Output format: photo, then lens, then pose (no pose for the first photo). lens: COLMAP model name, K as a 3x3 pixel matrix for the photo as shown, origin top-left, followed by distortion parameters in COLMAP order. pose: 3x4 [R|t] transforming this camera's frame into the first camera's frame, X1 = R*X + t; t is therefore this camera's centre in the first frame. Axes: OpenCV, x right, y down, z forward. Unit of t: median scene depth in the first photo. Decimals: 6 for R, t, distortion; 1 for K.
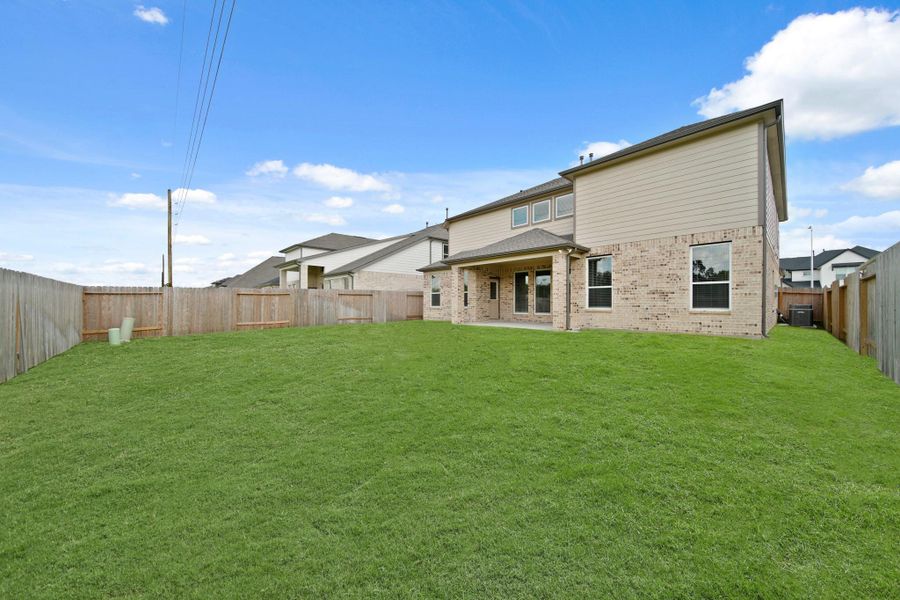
lens RADIAL K [[318.2, 0, 450.7], [0, 318.2, 301.0], [0, 0, 1]] dist [-0.001187, -0.000210]
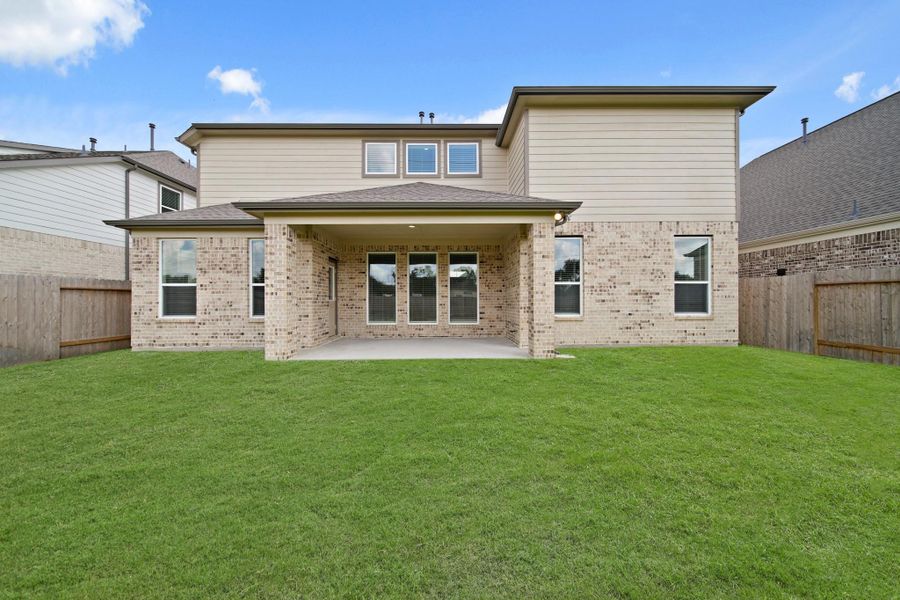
lens RADIAL K [[318.2, 0, 449.2], [0, 318.2, 302.5], [0, 0, 1]] dist [-0.001187, -0.000210]
pose [[0.670561, -0.007173, 0.741820, -0.155617], [-0.001419, 0.999939, 0.010952, -0.008432], [-0.741853, -0.008396, 0.670510, 0.598065]]
